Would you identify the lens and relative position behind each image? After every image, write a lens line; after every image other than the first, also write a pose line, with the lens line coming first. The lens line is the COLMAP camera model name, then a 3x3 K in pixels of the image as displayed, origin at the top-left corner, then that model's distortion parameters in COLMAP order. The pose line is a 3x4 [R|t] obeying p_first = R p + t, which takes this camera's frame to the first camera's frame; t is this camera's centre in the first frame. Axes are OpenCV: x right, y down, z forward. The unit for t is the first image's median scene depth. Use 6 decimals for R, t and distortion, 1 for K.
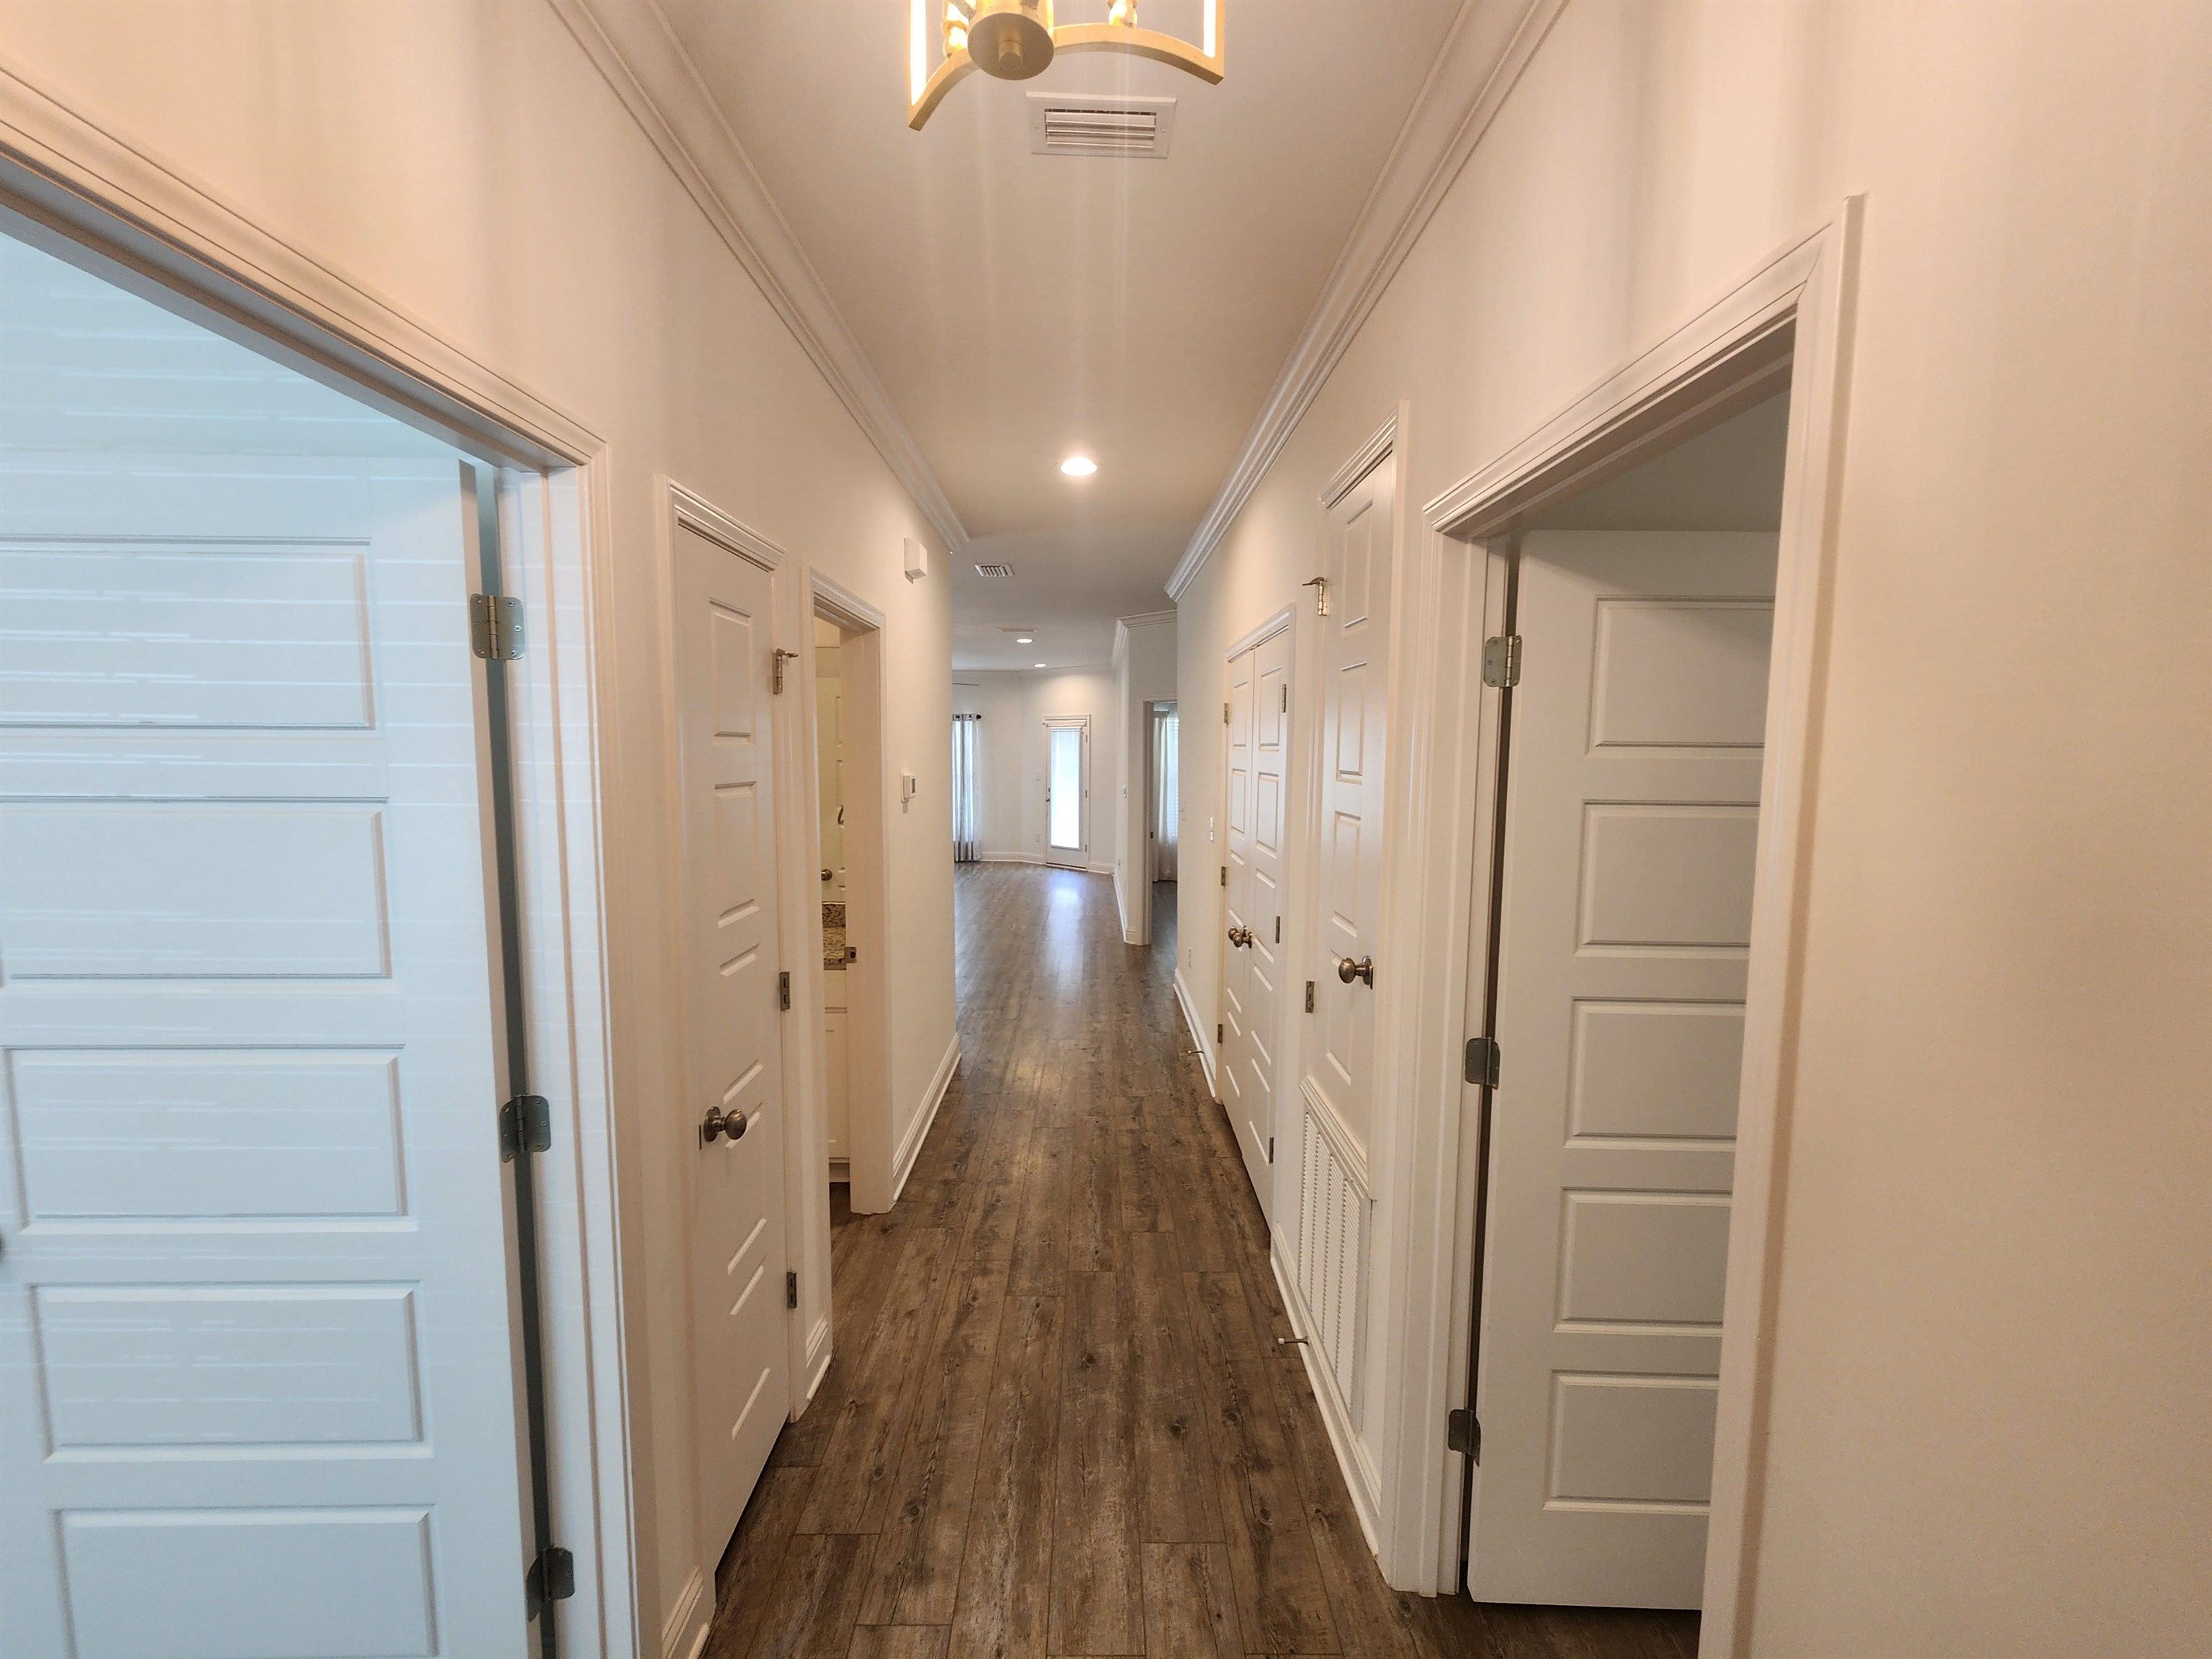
lens RADIAL K [[934.9, 0, 1104.0], [0, 934.9, 833.4], [0, 0, 1]] dist [0.002504, -0.000053]
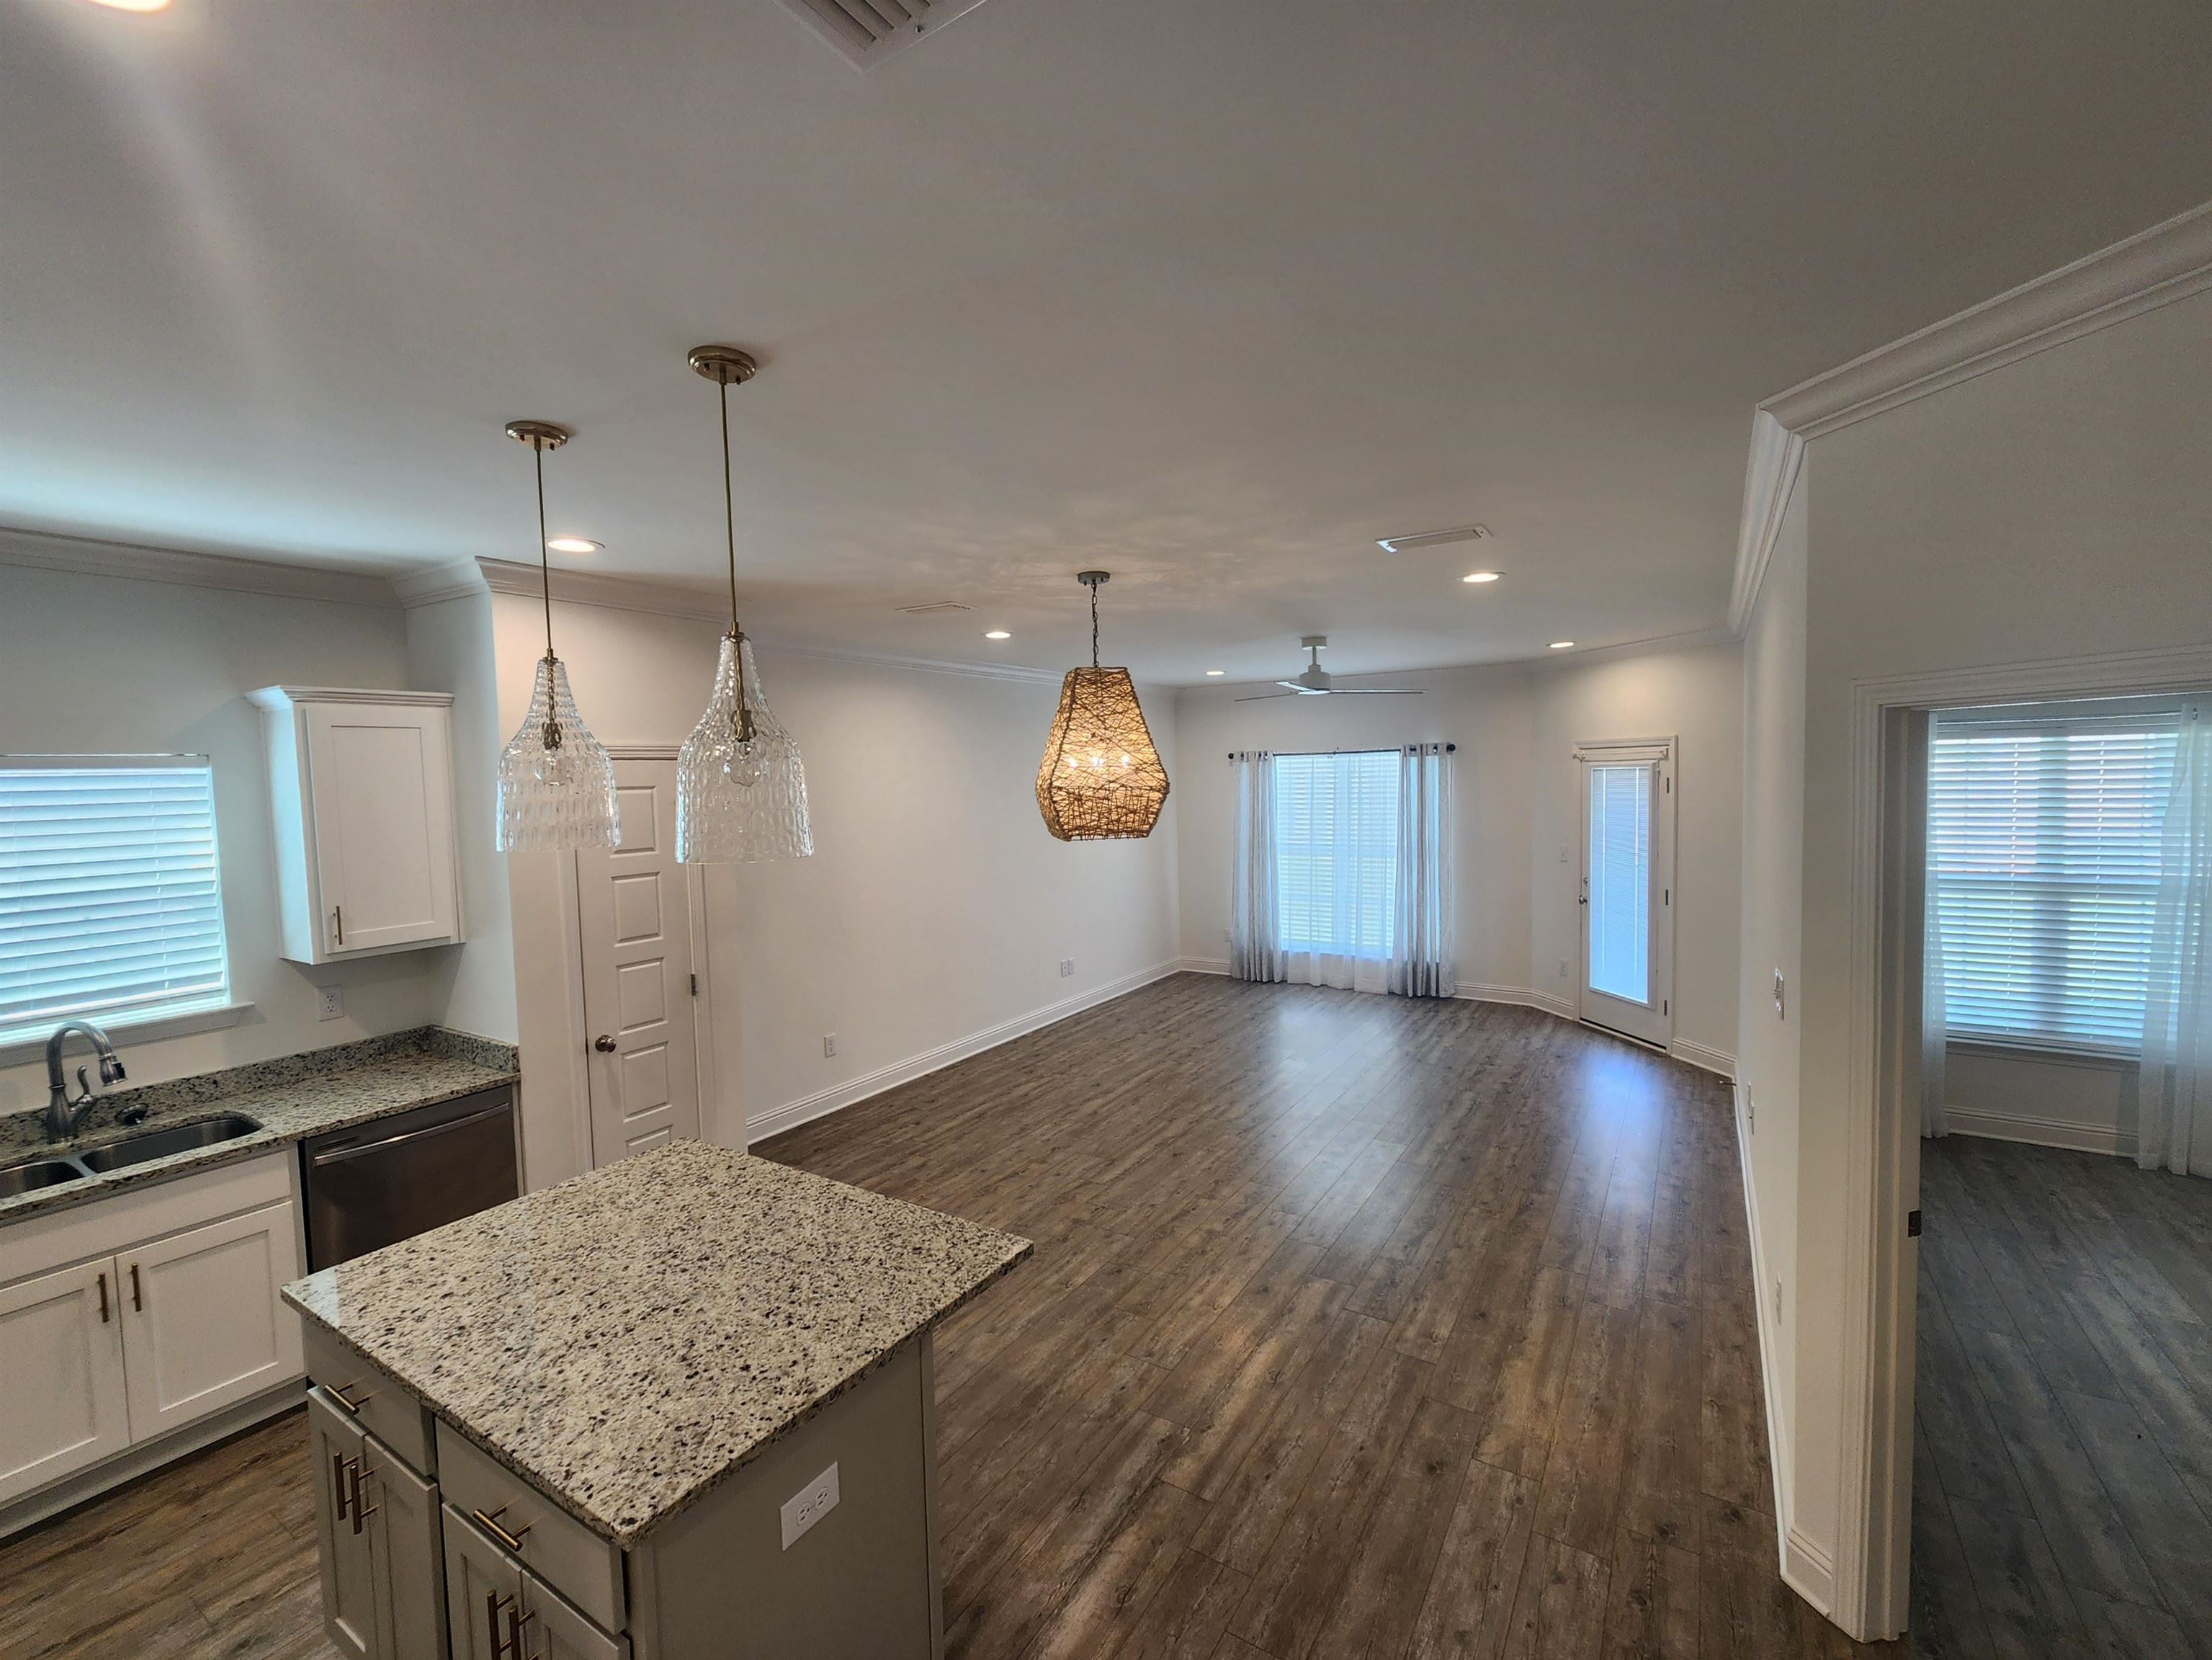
lens RADIAL K [[935.1, 0, 1114.2], [0, 935.1, 826.7], [0, 0, 1]] dist [0.002504, -0.000053]
pose [[0.840131, 0.003877, -0.542370, 0.003688], [-0.018904, 0.999576, -0.022137, -0.062261], [0.542055, 0.028851, 0.839848, 0.425777]]
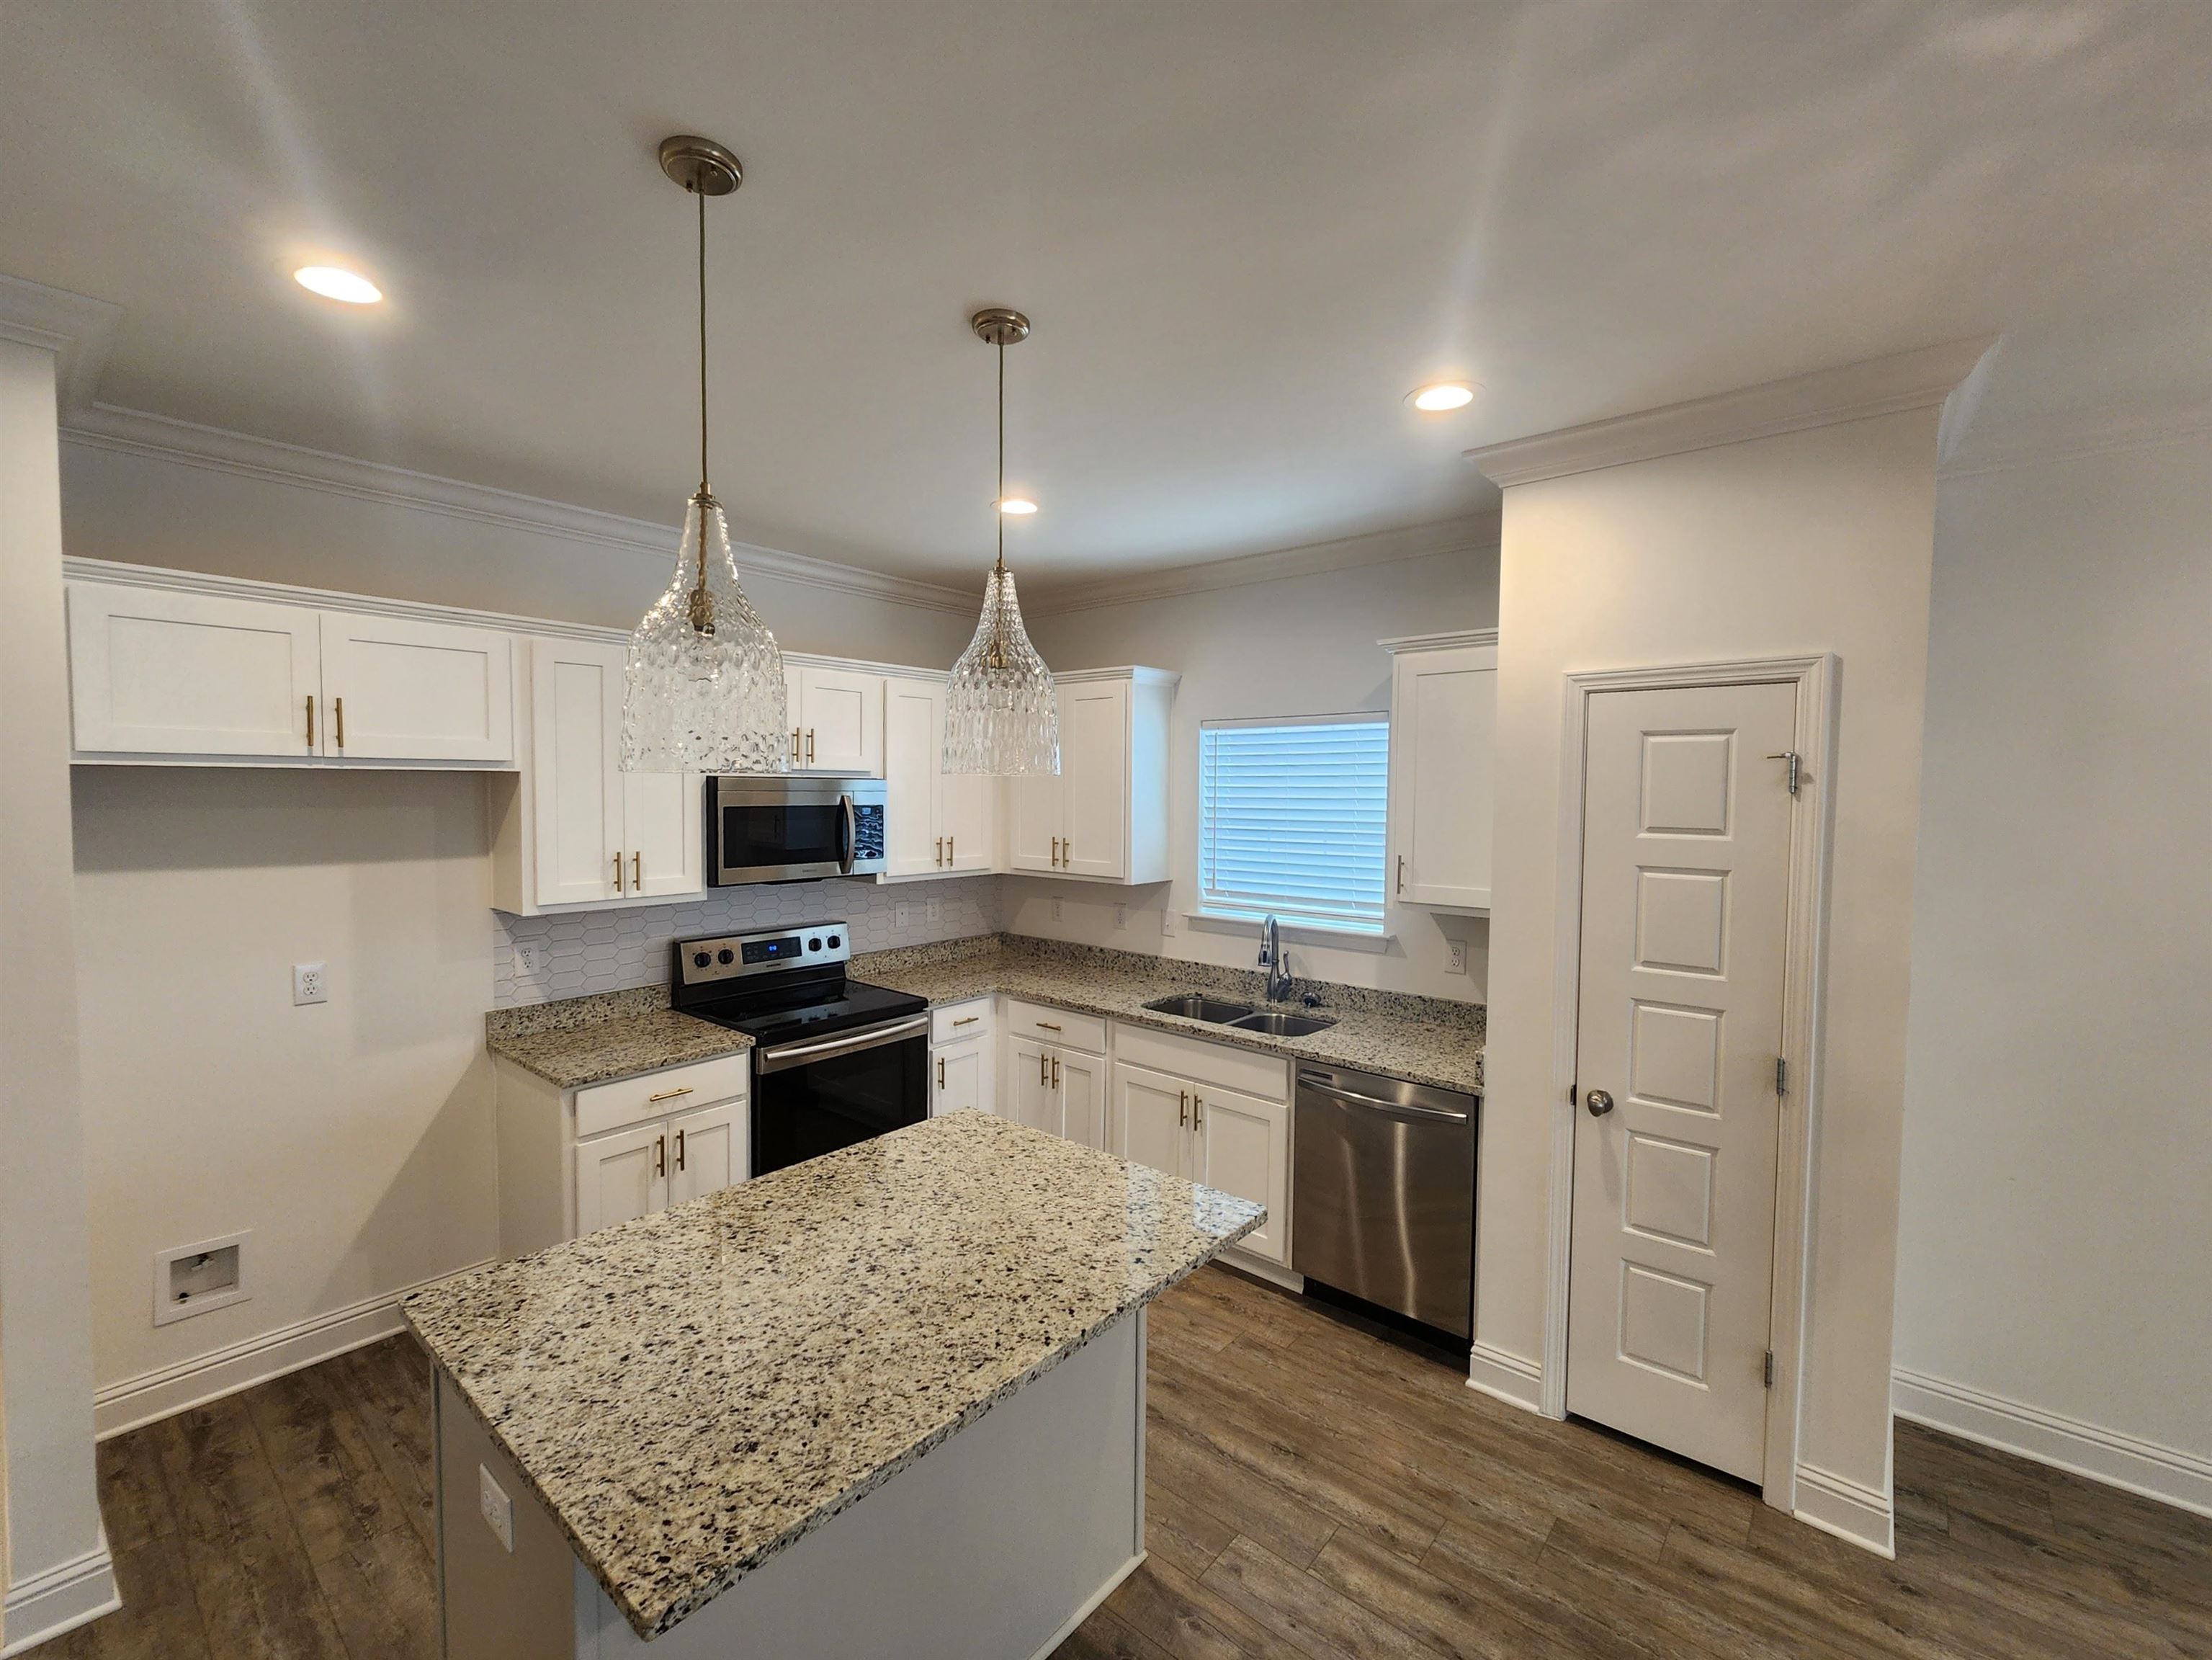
lens RADIAL K [[935.1, 0, 1109.1], [0, 935.1, 824.6], [0, 0, 1]] dist [0.002504, -0.000053]
pose [[-0.656431, 0.017838, -0.754175, -0.176184], [-0.078222, 0.992722, 0.091563, -0.077365], [0.750320, 0.119098, -0.650258, 0.958066]]
